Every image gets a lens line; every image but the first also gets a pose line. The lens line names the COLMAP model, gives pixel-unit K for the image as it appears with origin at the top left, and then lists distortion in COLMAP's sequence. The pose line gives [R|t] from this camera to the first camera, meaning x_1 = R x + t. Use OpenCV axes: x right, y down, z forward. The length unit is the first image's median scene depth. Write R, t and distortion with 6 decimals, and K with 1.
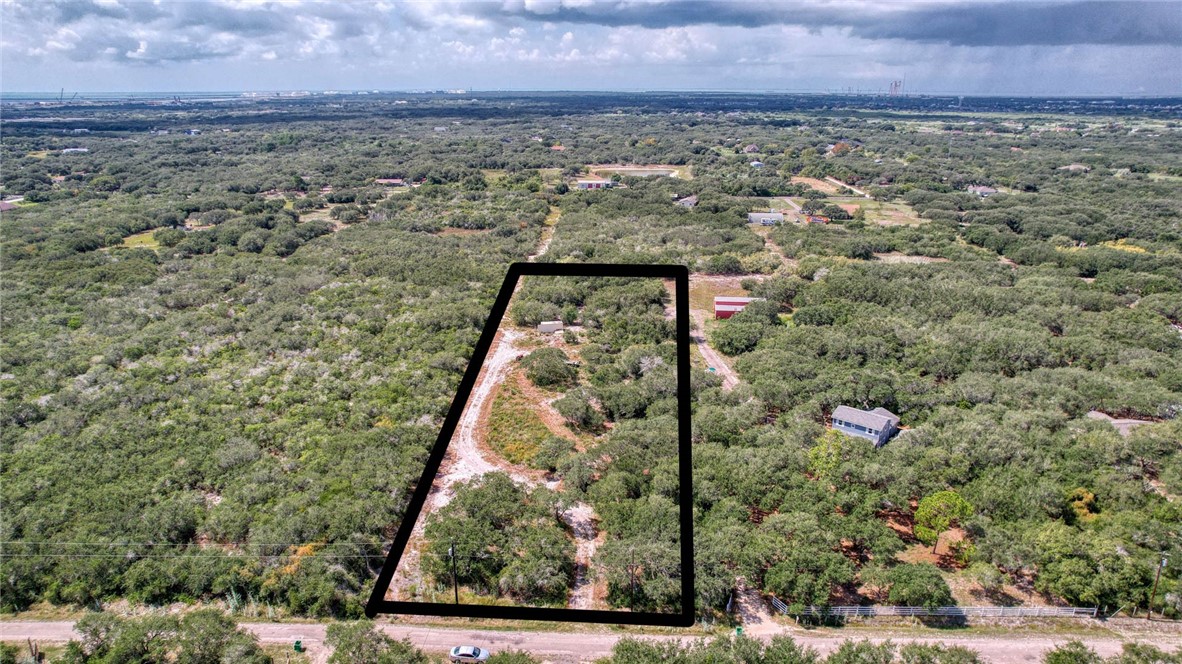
lens RADIAL K [[763.1, 0, 591.0], [0, 763.1, 332.0], [0, 0, 1]] dist [-0.095122, 0.079591]
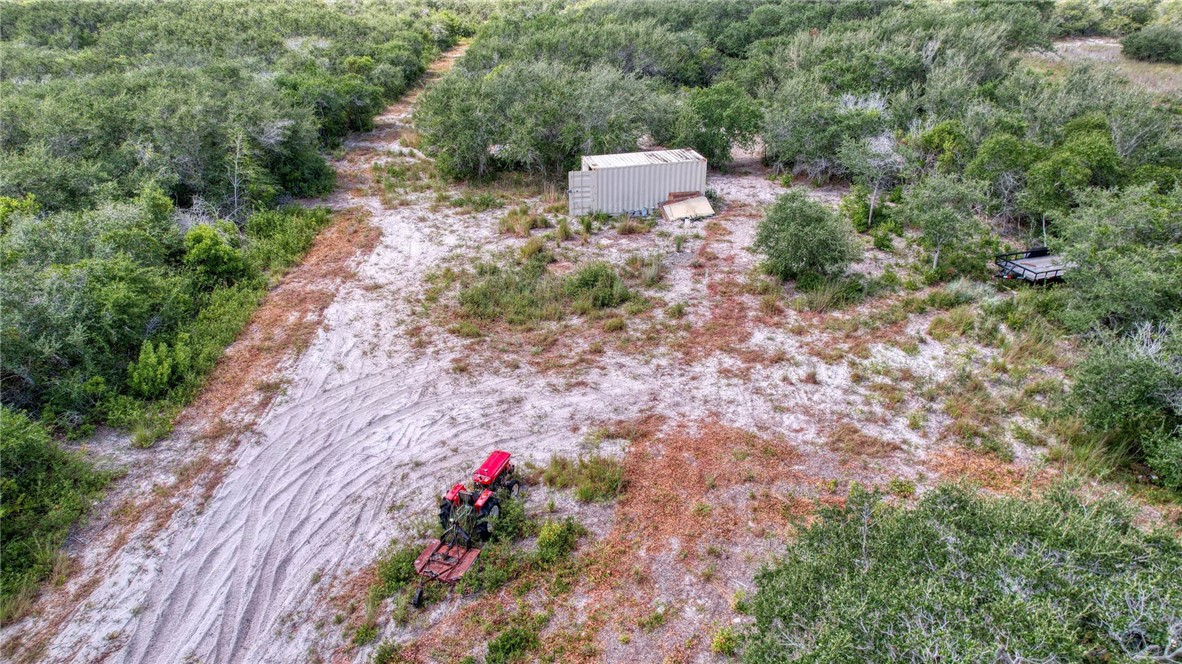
lens RADIAL K [[763.1, 0, 591.0], [0, 763.1, 332.0], [0, 0, 1]] dist [-0.095122, 0.079591]
pose [[0.997924, -0.034647, 0.054287, -0.084901], [0.024552, 0.983964, 0.176667, -0.004362], [-0.059538, -0.174968, 0.982772, 0.924016]]
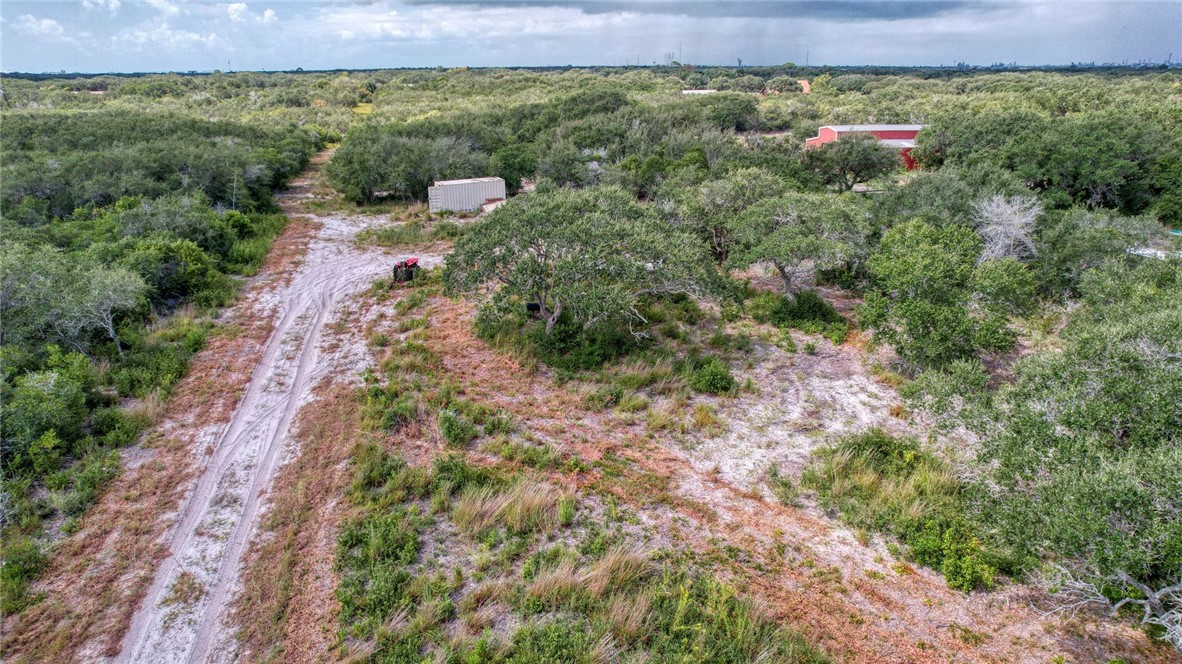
lens RADIAL K [[763.1, 0, 591.0], [0, 763.1, 332.0], [0, 0, 1]] dist [-0.095122, 0.079591]
pose [[0.961171, -0.096282, 0.258610, -0.103257], [0.090413, 0.995306, 0.034520, 0.050729], [-0.260720, -0.009798, 0.965365, 0.764383]]
